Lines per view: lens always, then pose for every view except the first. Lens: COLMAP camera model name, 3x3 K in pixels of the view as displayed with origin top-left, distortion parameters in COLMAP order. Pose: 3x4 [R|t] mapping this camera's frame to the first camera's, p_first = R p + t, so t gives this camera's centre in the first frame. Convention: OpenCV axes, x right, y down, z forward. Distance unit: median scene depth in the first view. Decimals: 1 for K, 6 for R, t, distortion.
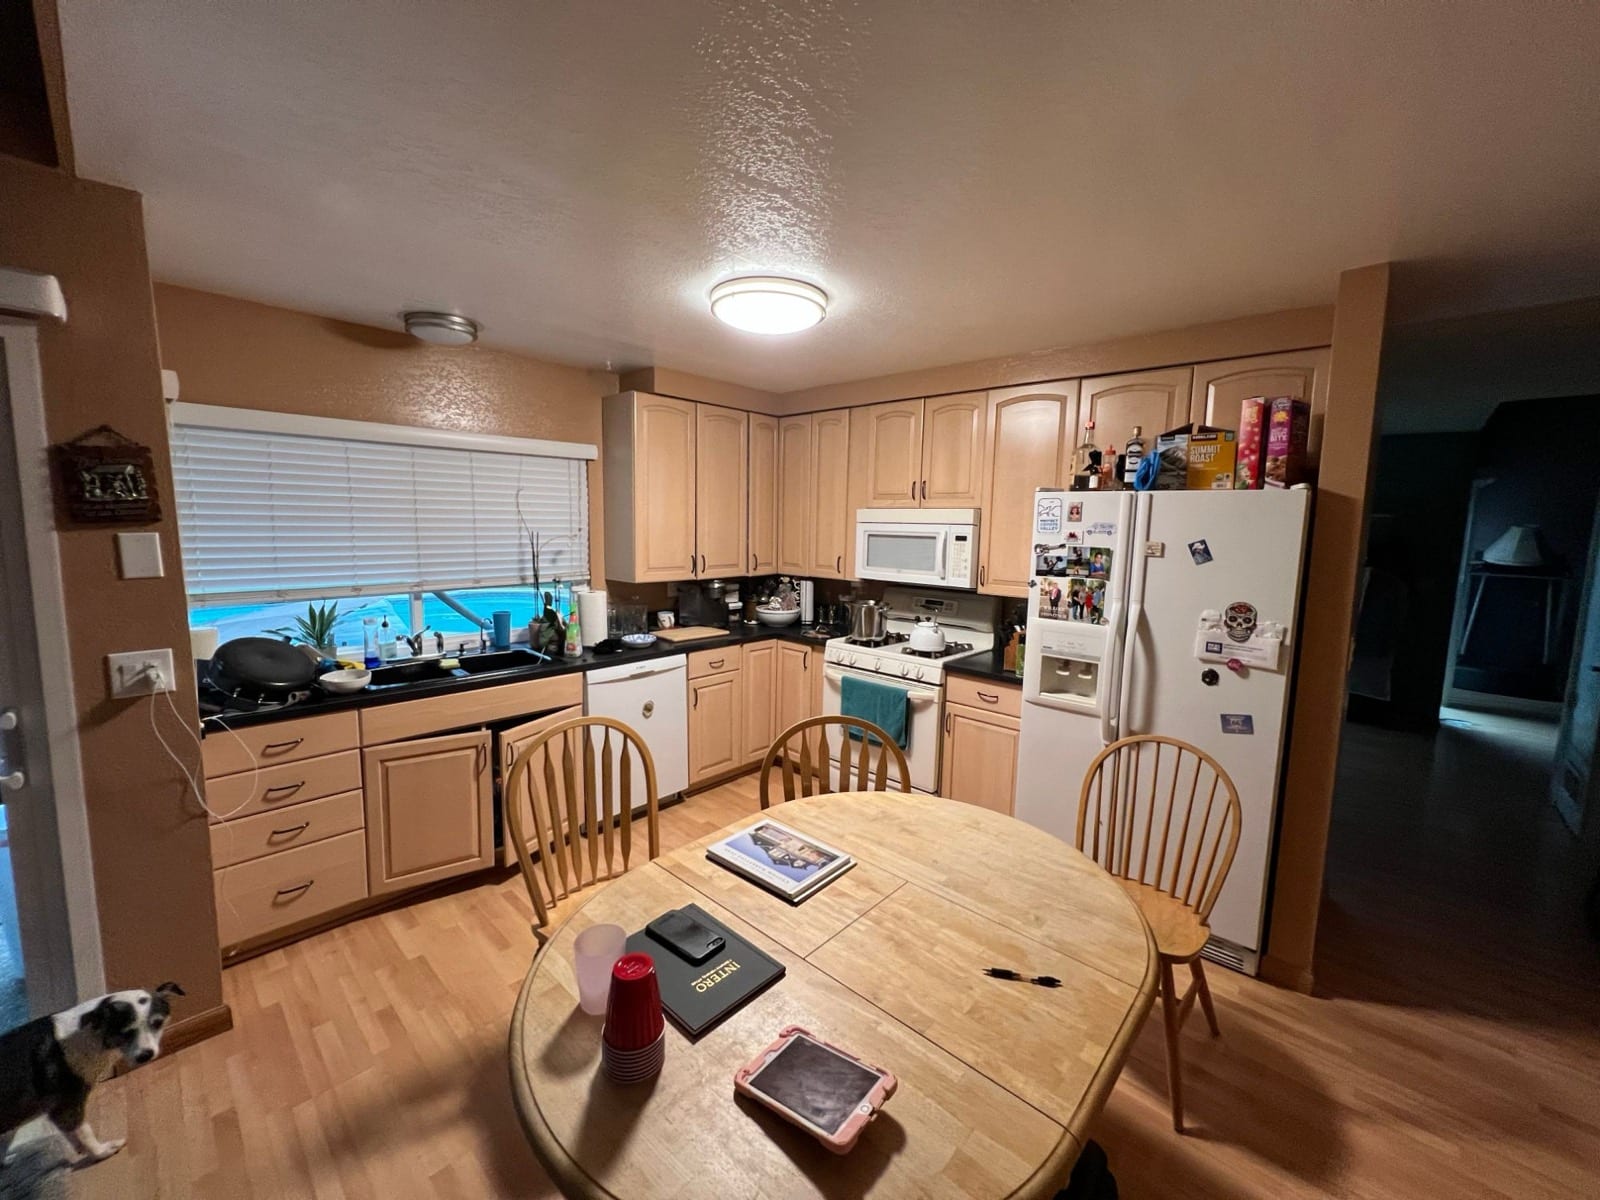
lens RADIAL K [[665.8, 0, 800.0], [0, 665.8, 600.0], [0, 0, 1]] dist [0.000498, -0.000300]
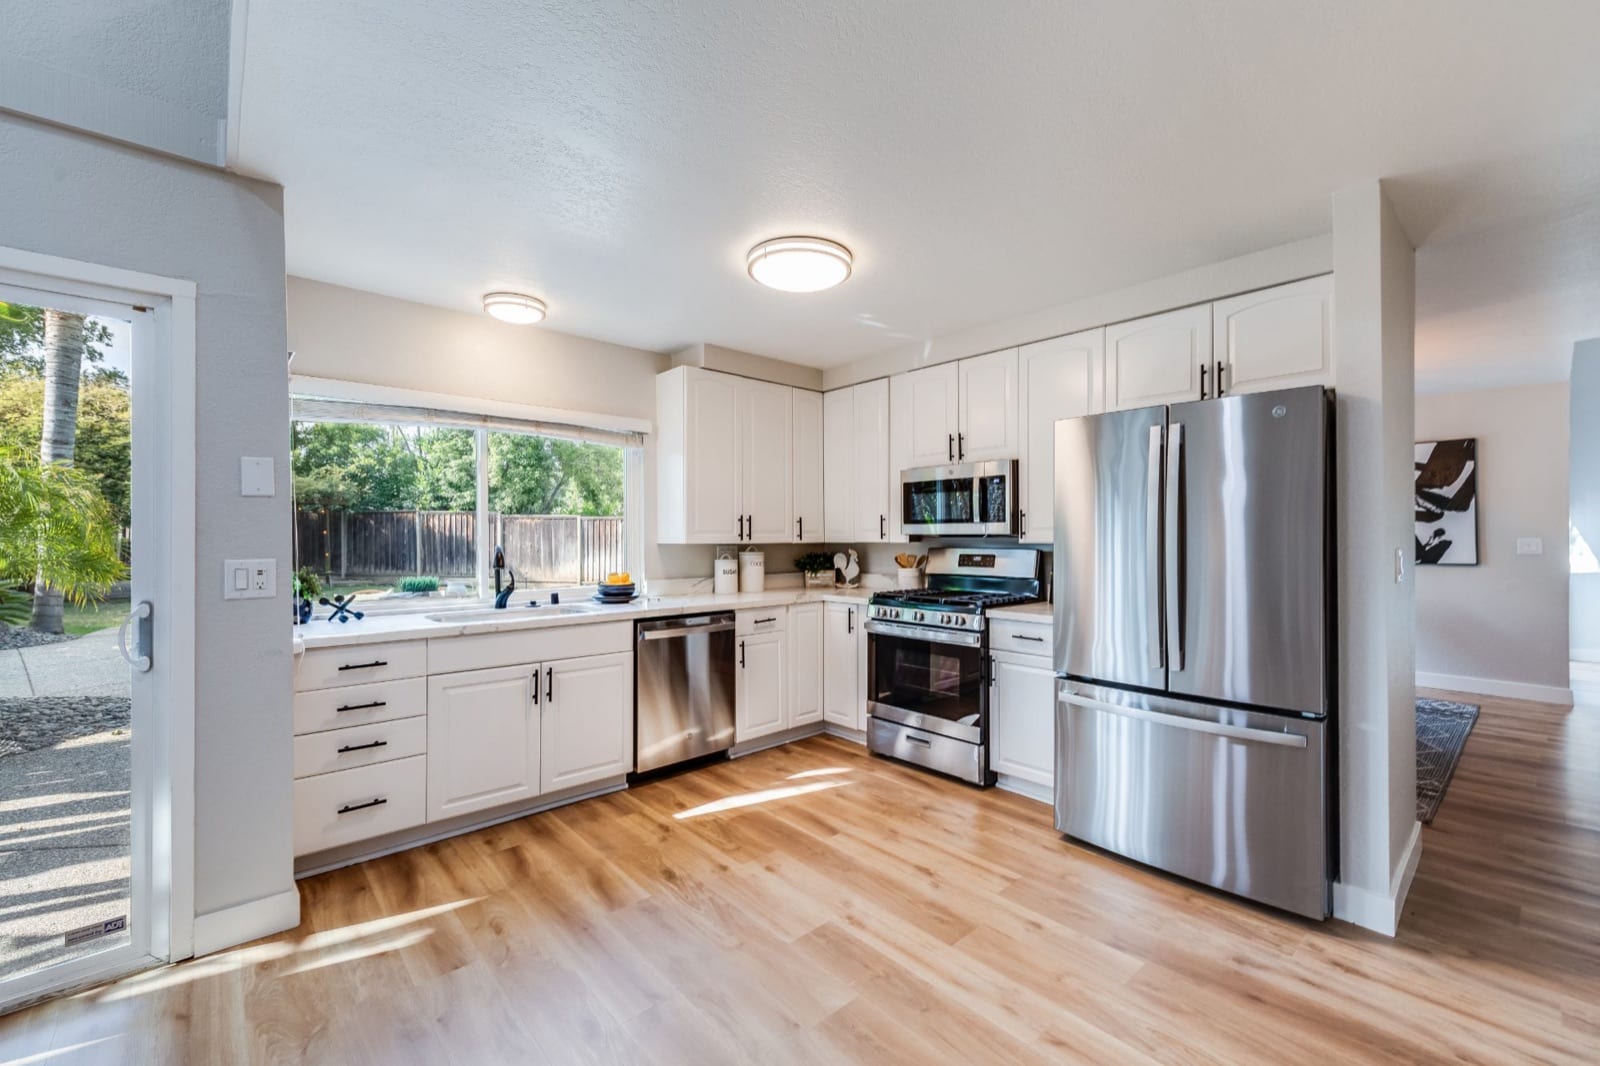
lens RADIAL K [[667.4, 0, 800.0], [0, 667.4, 533.0], [0, 0, 1]] dist [0.009816, 0.000061]
pose [[0.994966, -0.011346, -0.099567, 0.052447], [-0.000369, 0.993148, -0.116866, 0.116950], [0.100210, 0.116314, 0.988144, -0.042119]]
